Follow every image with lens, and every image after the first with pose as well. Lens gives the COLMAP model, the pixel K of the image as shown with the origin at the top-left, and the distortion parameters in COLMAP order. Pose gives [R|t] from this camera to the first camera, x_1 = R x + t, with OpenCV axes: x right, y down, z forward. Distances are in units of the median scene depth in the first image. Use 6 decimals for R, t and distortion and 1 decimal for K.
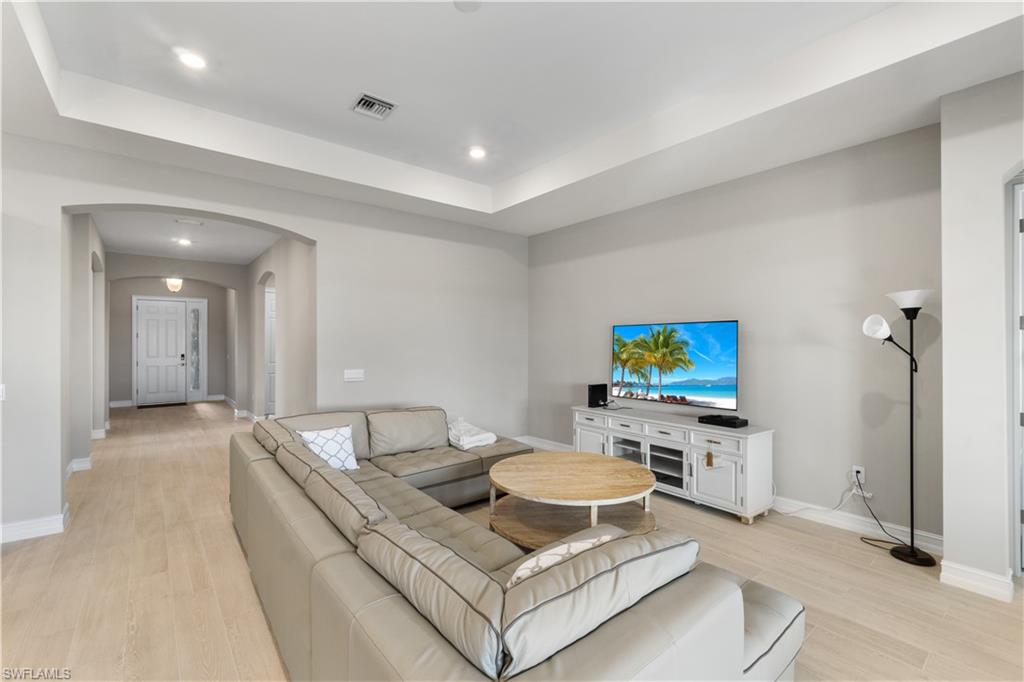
lens RADIAL K [[439.8, 0, 511.8], [0, 439.8, 336.0], [0, 0, 1]] dist [-0.003948, 0.000648]
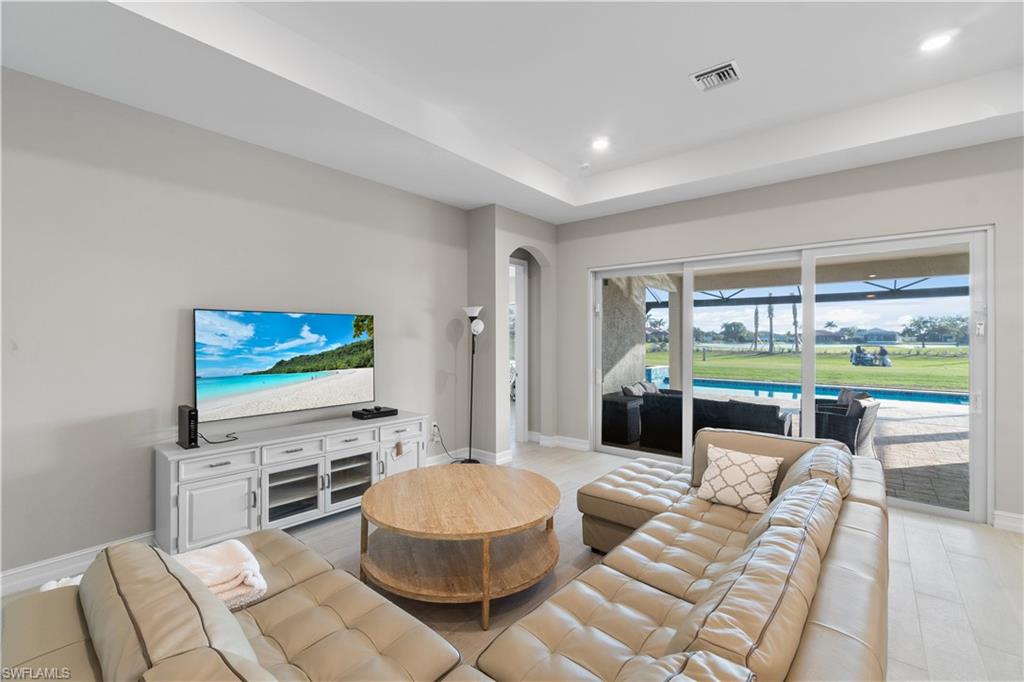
lens RADIAL K [[439.8, 0, 507.7], [0, 439.8, 342.9], [0, 0, 1]] dist [-0.003948, 0.000648]
pose [[-0.156621, -0.019649, 0.987463, -0.617903], [-0.015486, 0.999728, 0.017437, 0.002795], [-0.987537, -0.012560, -0.156882, 0.890011]]
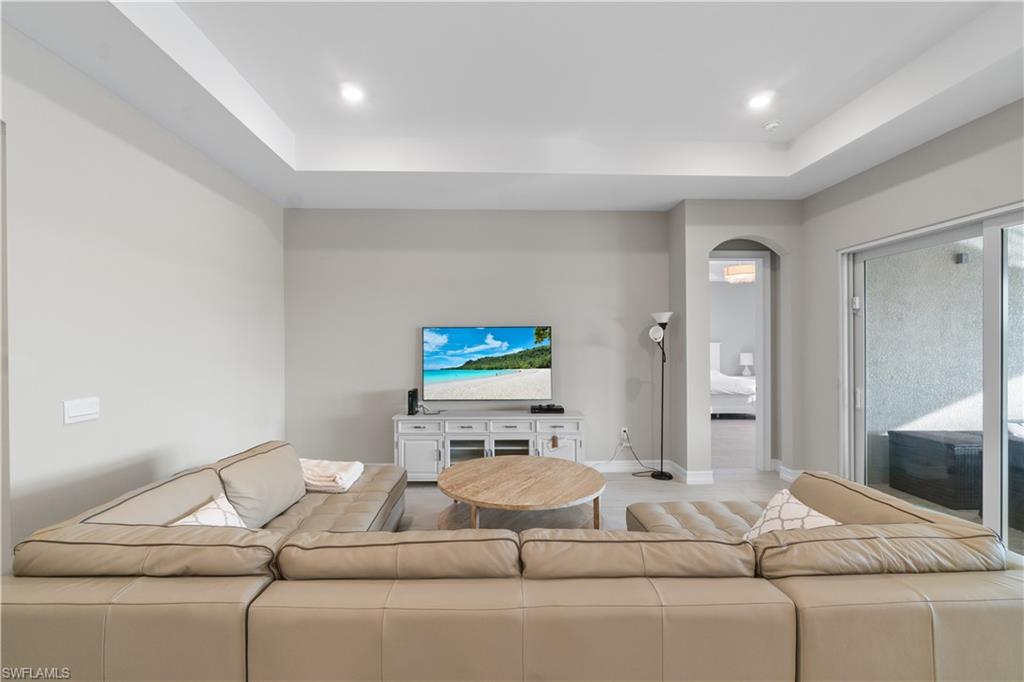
lens RADIAL K [[439.8, 0, 508.7], [0, 439.8, 342.5], [0, 0, 1]] dist [-0.003948, 0.000648]
pose [[0.611793, 0.001370, 0.791016, -0.562324], [-0.007055, 0.999968, 0.003724, 0.006435], [-0.790986, -0.007859, 0.611784, 0.359483]]
